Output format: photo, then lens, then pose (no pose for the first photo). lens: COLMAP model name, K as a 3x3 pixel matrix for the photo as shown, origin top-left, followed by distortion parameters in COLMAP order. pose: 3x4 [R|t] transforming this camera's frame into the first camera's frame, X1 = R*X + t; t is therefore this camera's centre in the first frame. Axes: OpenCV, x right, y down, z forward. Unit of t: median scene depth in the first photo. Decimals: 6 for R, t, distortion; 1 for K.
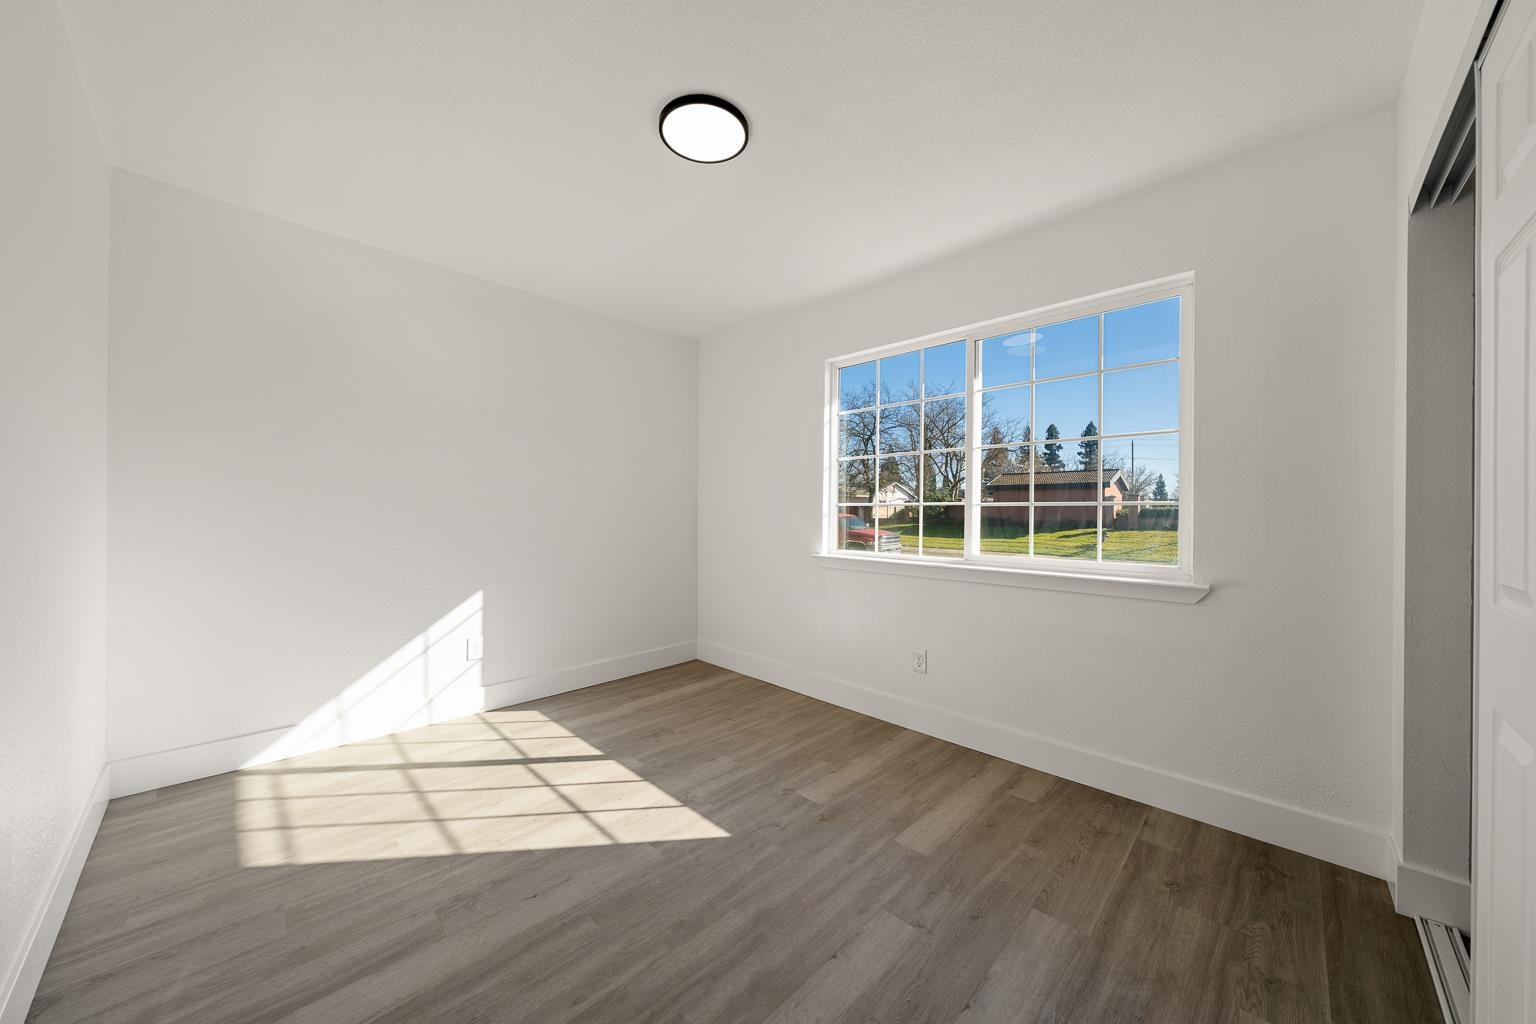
lens RADIAL K [[526.5, 0, 766.8], [0, 526.5, 510.0], [0, 0, 1]] dist [0.000586, 0.000179]
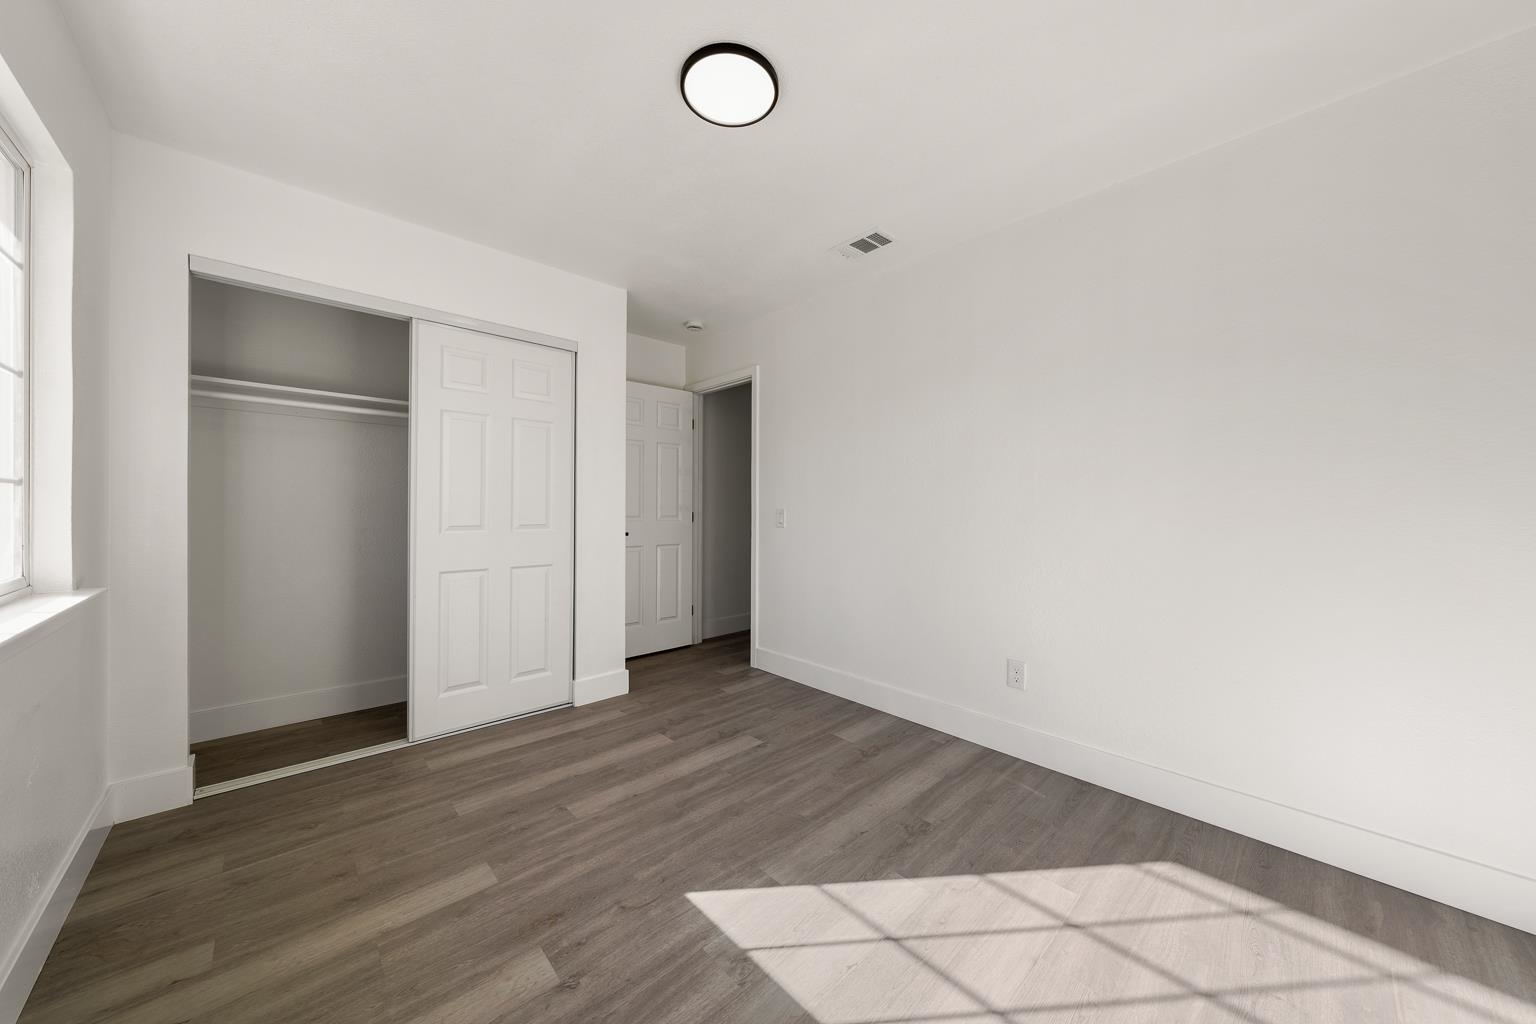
lens RADIAL K [[526.5, 0, 769.4], [0, 526.5, 509.1], [0, 0, 1]] dist [0.000586, 0.000179]
pose [[-0.998935, -0.015099, 0.043607, -0.238256], [-0.014988, 0.999884, 0.002876, 0.006982], [-0.043646, 0.002219, -0.999045, 1.900288]]
